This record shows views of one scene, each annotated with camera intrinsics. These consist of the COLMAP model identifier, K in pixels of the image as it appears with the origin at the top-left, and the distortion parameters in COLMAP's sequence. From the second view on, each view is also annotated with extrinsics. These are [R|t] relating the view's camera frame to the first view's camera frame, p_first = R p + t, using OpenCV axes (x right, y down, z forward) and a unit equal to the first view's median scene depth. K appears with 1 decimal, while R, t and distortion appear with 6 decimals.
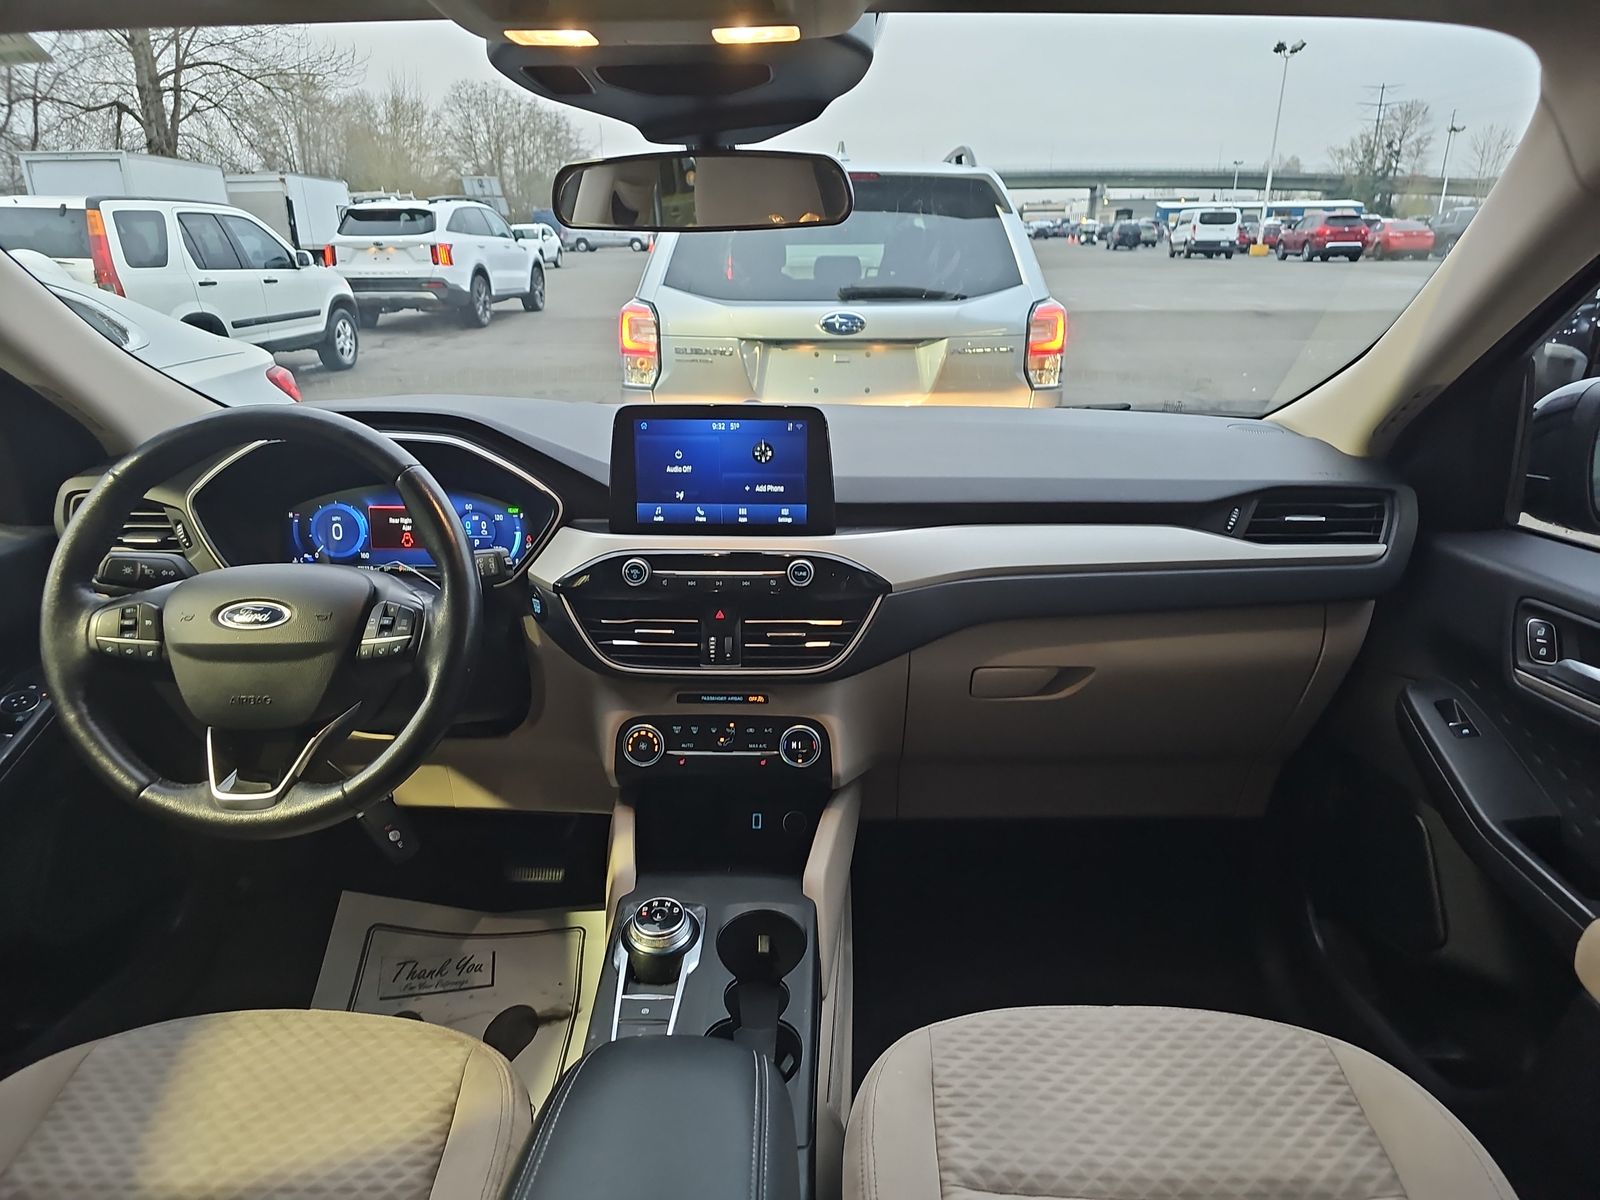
lens RADIAL K [[1063.4, 0, 800.0], [0, 1063.4, 600.0], [0, 0, 1]] dist [0.007029, 0.007006]
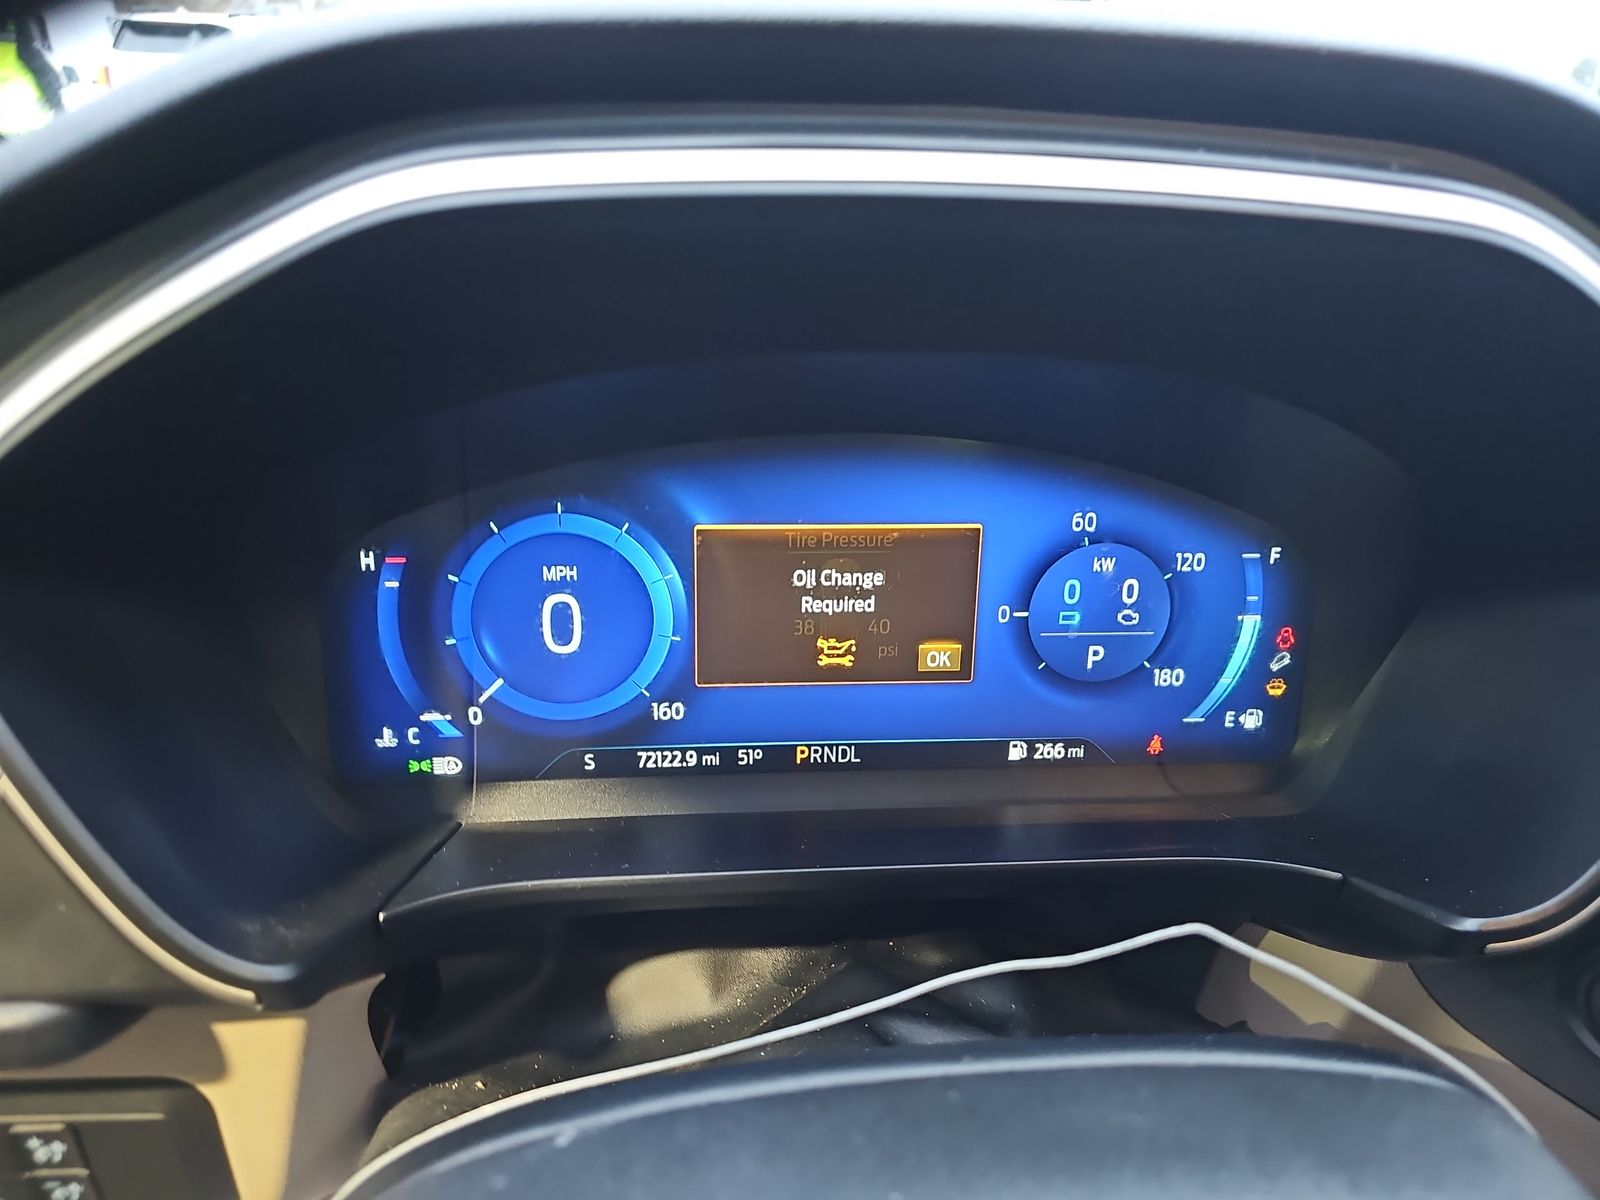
lens RADIAL K [[1117.0, 0, 798.8], [0, 1117.0, 619.9], [0, 0, 1]] dist [0.044903, -0.055493]
pose [[0.992640, -0.017257, 0.119867, -0.411668], [0.003750, 0.993701, 0.112006, -0.094692], [-0.121045, -0.110732, 0.986451, 0.735385]]
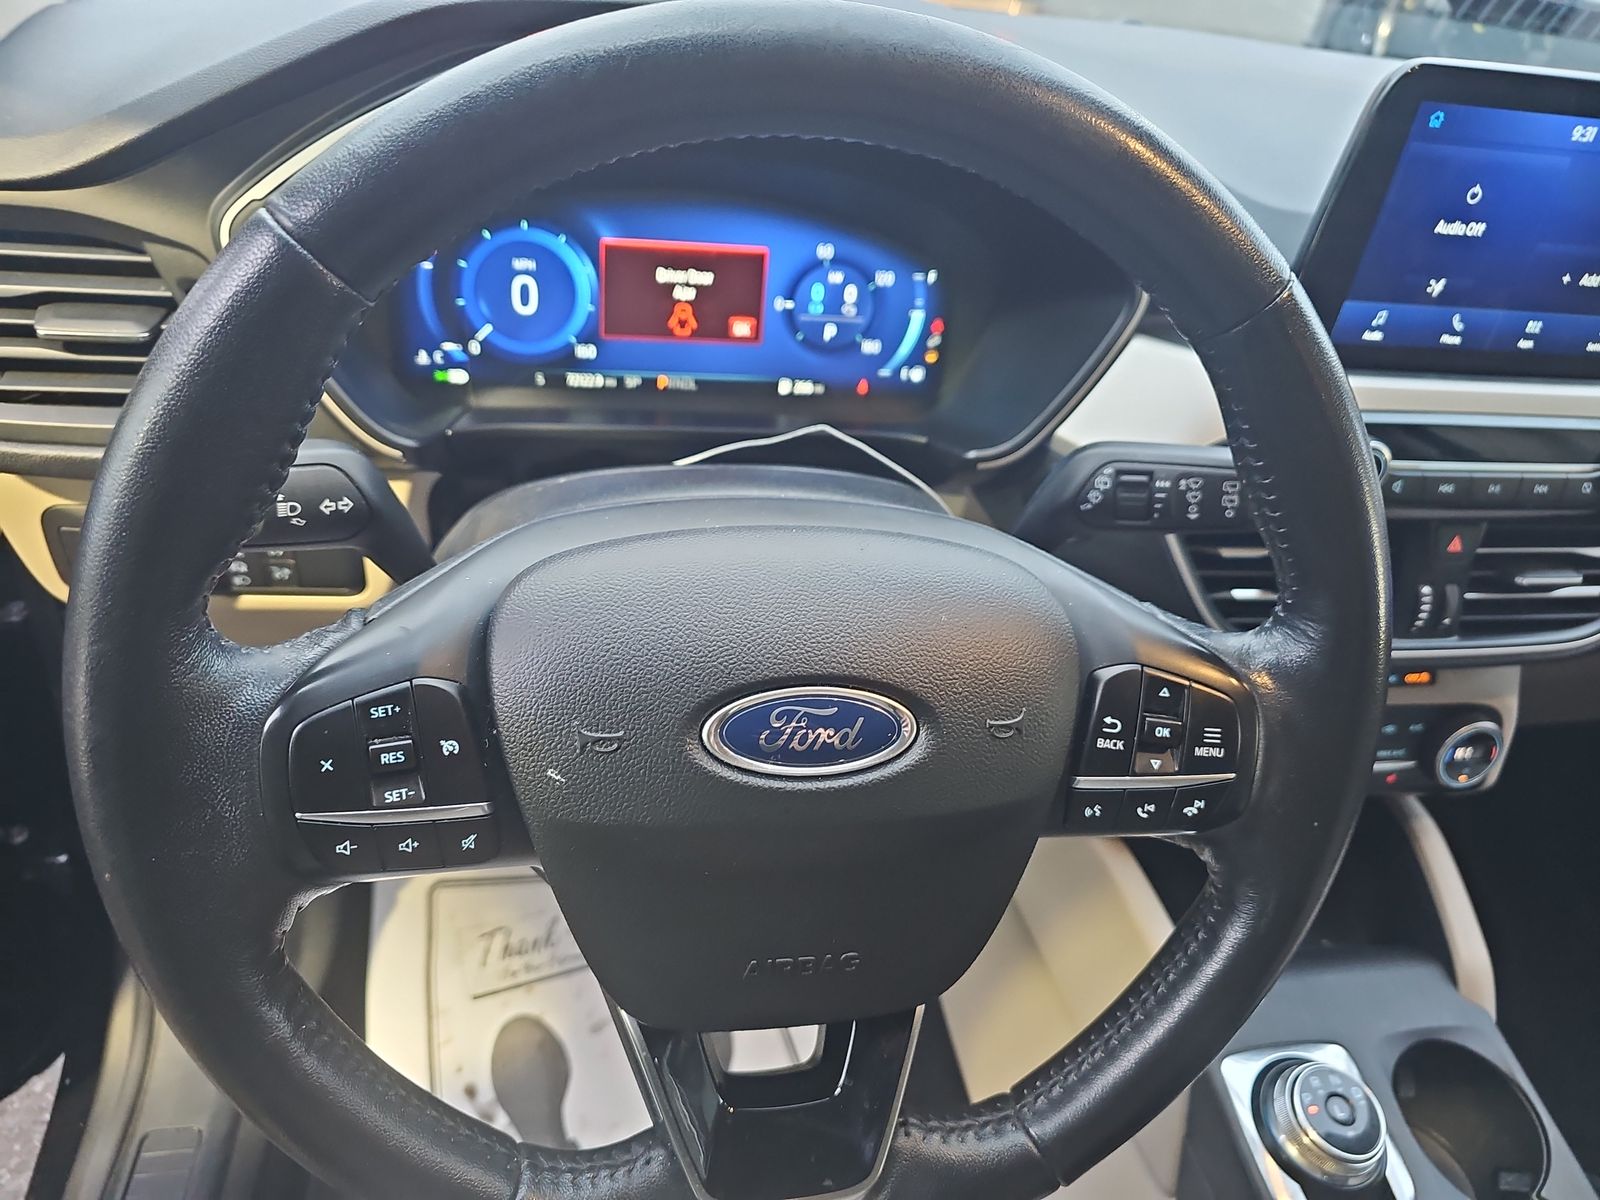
lens RADIAL K [[1117.0, 0, 798.8], [0, 1117.0, 619.9], [0, 0, 1]] dist [0.044903, -0.055493]
pose [[0.974856, -0.023693, 0.221574, -0.431150], [-0.051697, 0.943157, 0.328302, -0.095991], [-0.216758, -0.331502, 0.918217, 0.506413]]
